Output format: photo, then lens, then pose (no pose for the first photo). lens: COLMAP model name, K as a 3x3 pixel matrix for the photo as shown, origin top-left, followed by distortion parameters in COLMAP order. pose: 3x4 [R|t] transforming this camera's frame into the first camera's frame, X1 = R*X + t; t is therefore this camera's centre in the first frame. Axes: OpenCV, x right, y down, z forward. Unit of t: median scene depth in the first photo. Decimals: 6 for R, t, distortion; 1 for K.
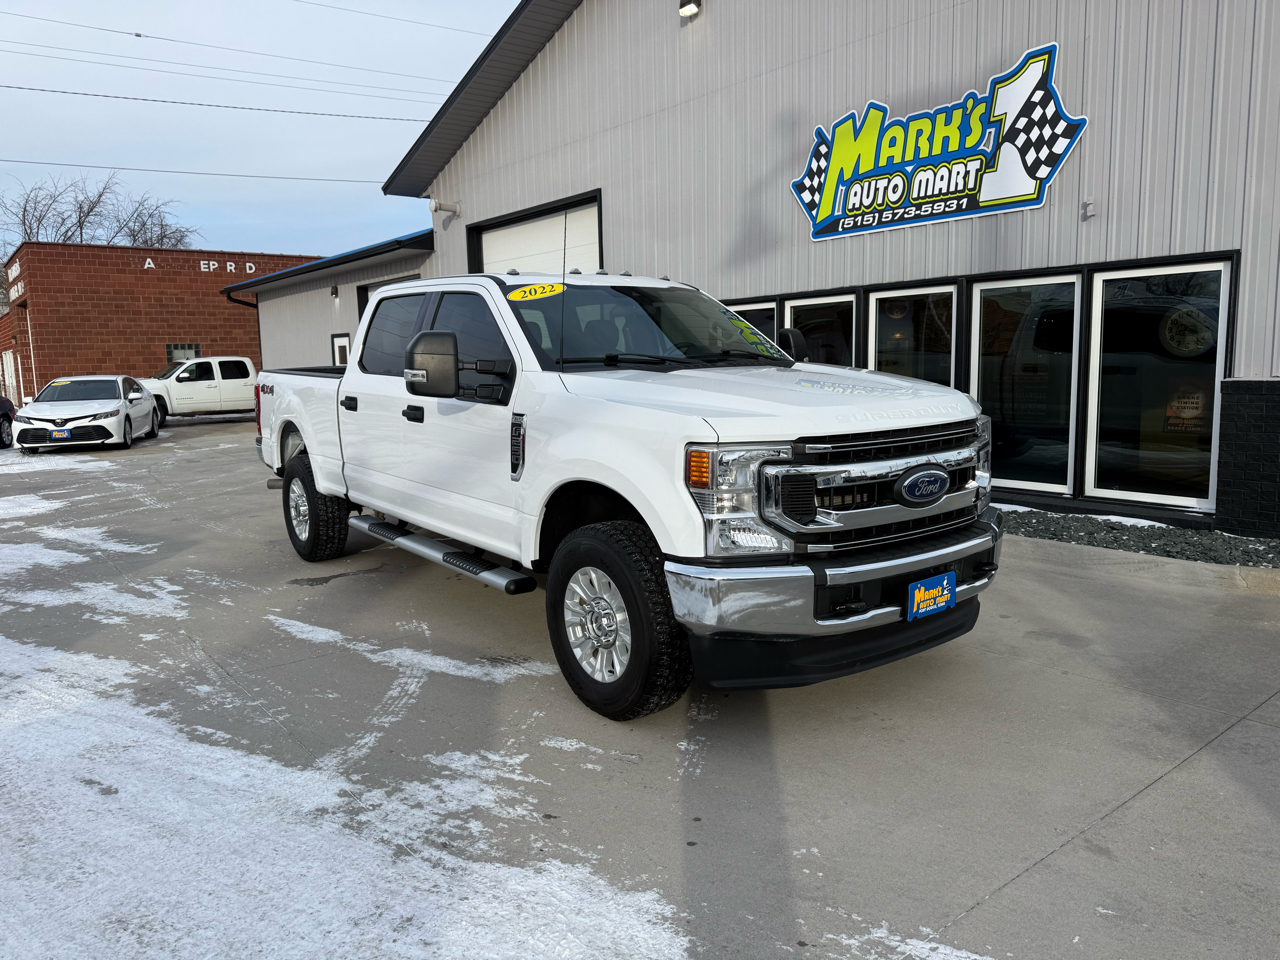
lens RADIAL K [[911.5, 0, 632.1], [0, 911.5, 482.9], [0, 0, 1]] dist [0.004788, -0.023005]
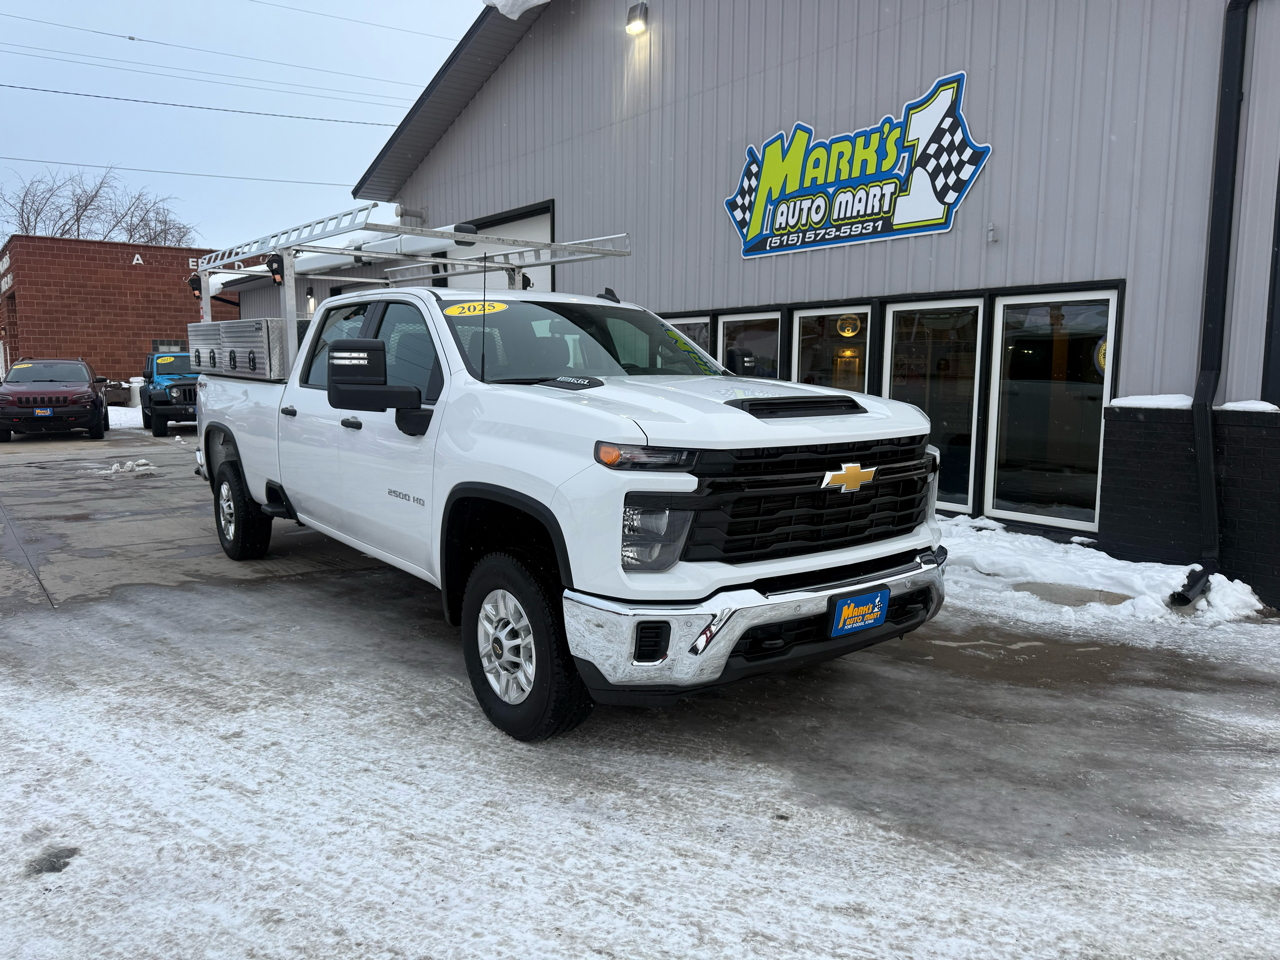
lens RADIAL K [[911.5, 0, 638.1], [0, 911.5, 486.5], [0, 0, 1]] dist [0.004788, -0.023005]
pose [[0.999529, 0.030704, -0.000092, 0.100846], [-0.030704, 0.999505, -0.006889, -0.000477], [-0.000119, 0.006888, 0.999976, -0.015450]]
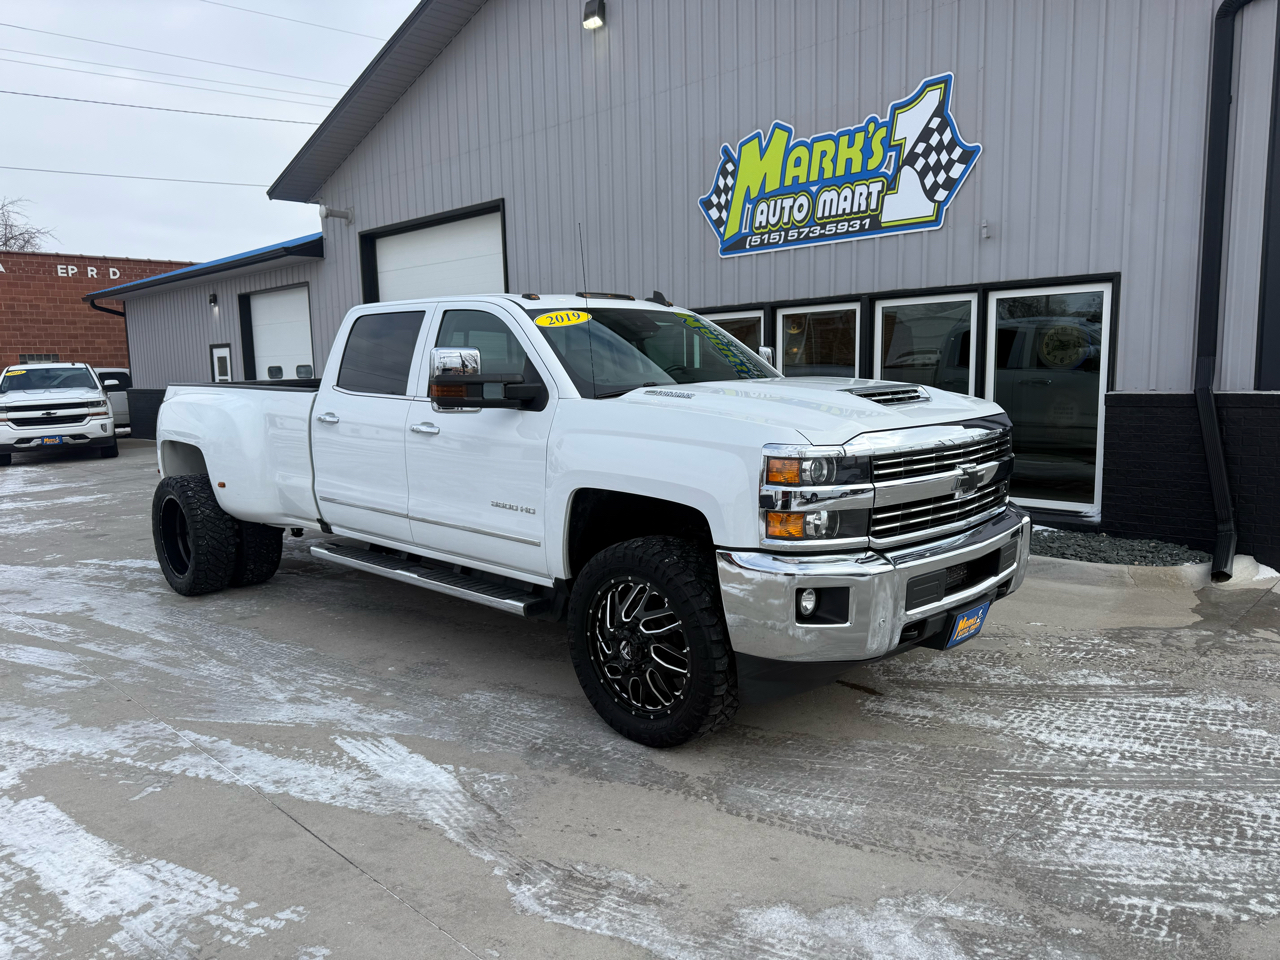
lens RADIAL K [[911.5, 0, 640.5], [0, 911.5, 500.5], [0, 0, 1]] dist [0.004788, -0.023005]
pose [[0.991170, -0.017224, 0.131476, -0.032610], [0.016354, 0.999837, 0.007696, -0.003094], [-0.131587, -0.005478, 0.991289, 0.001362]]
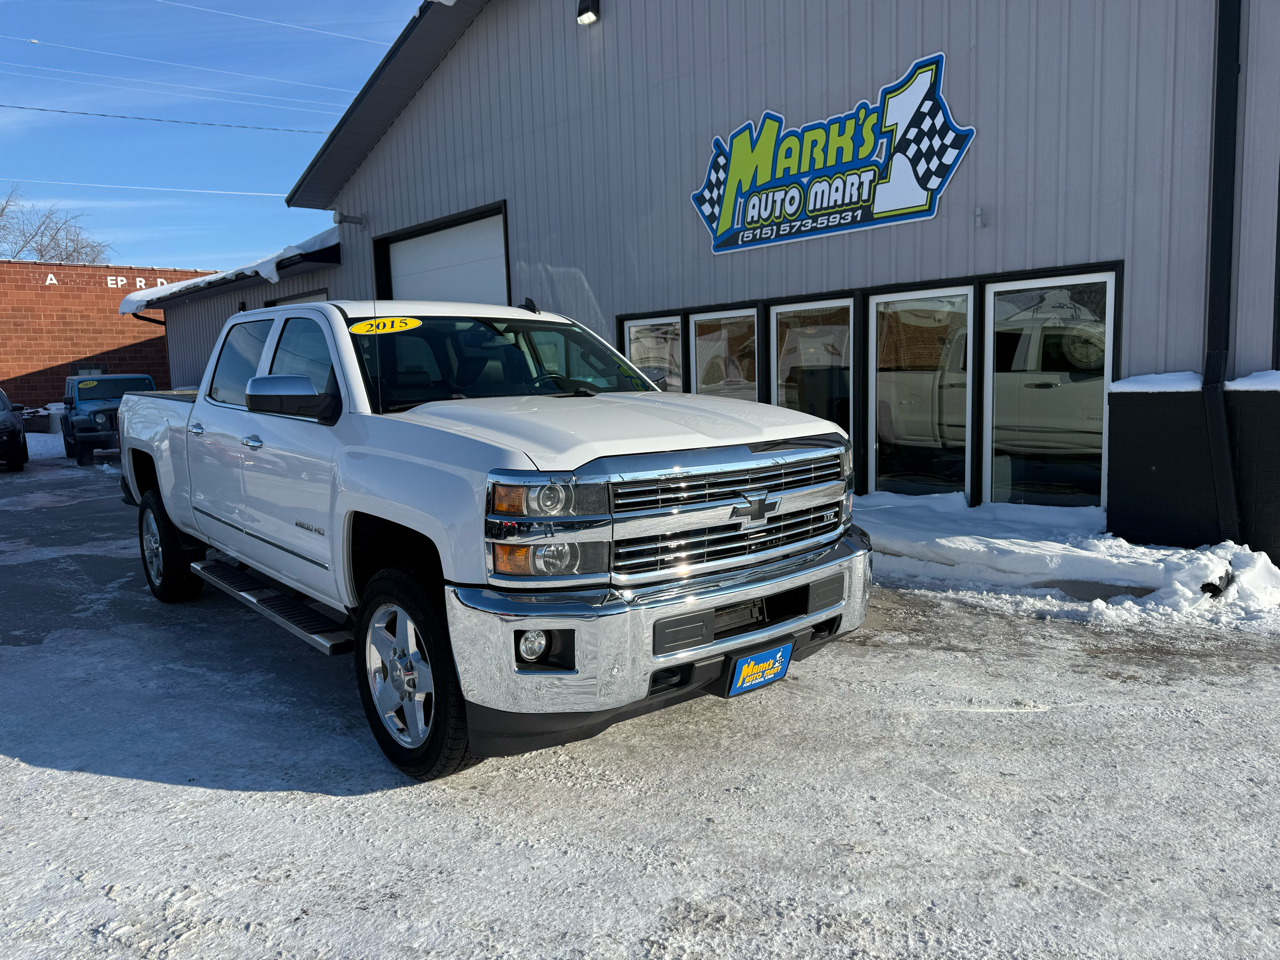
lens RADIAL K [[911.5, 0, 644.6], [0, 911.5, 485.2], [0, 0, 1]] dist [0.004788, -0.023005]
pose [[0.997337, -0.014922, 0.071394, 0.057612], [0.016071, 0.999750, -0.015550, -0.003907], [-0.071144, 0.016656, 0.997327, 0.039544]]
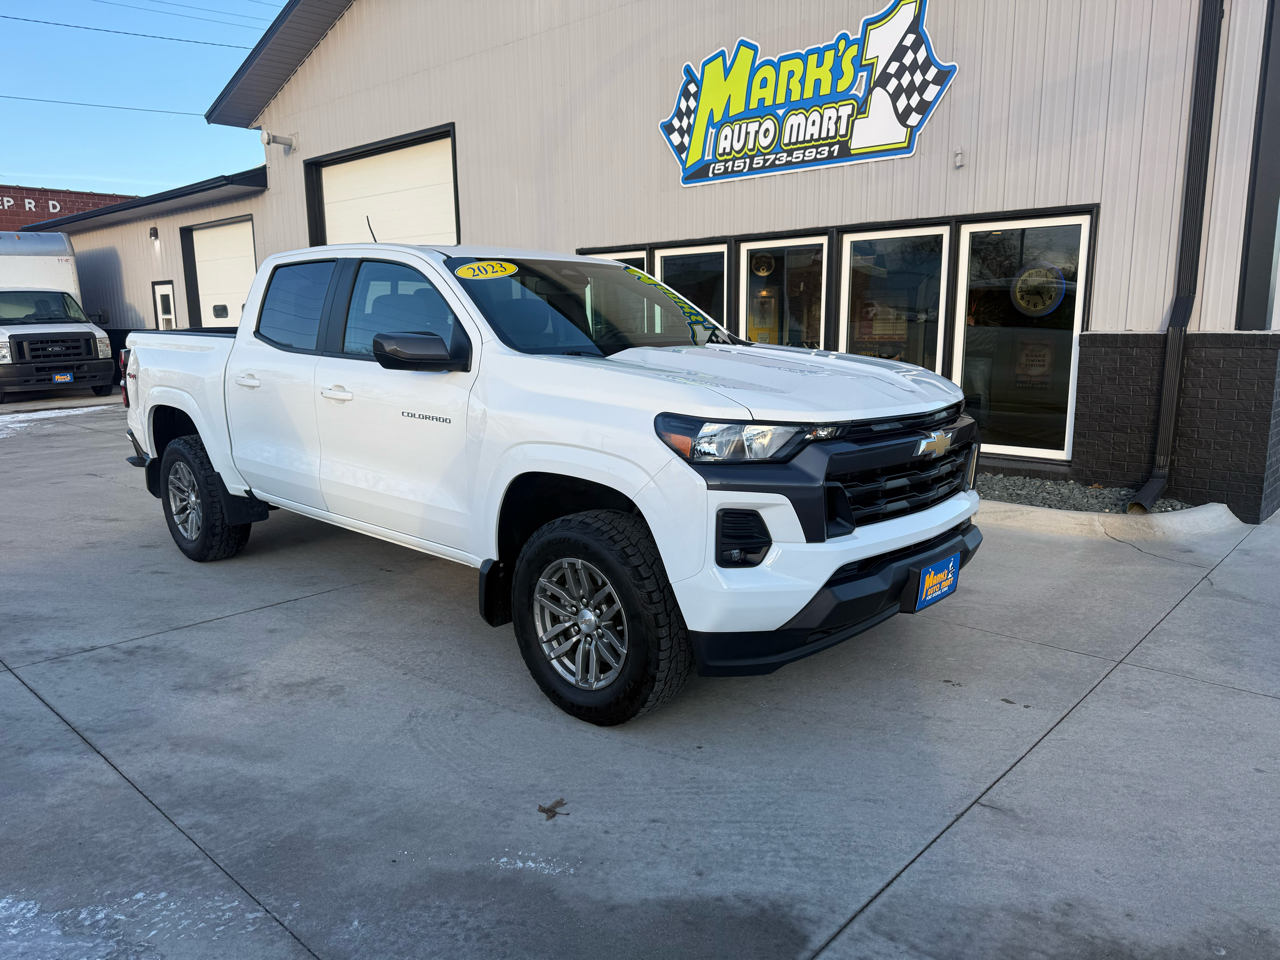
lens RADIAL K [[911.5, 0, 655.7], [0, 911.5, 500.2], [0, 0, 1]] dist [0.004788, -0.023005]
pose [[0.984842, -0.018822, 0.172427, -0.000229], [0.008772, 0.998227, 0.058864, 0.007551], [-0.173229, -0.056459, 0.983262, 0.051955]]
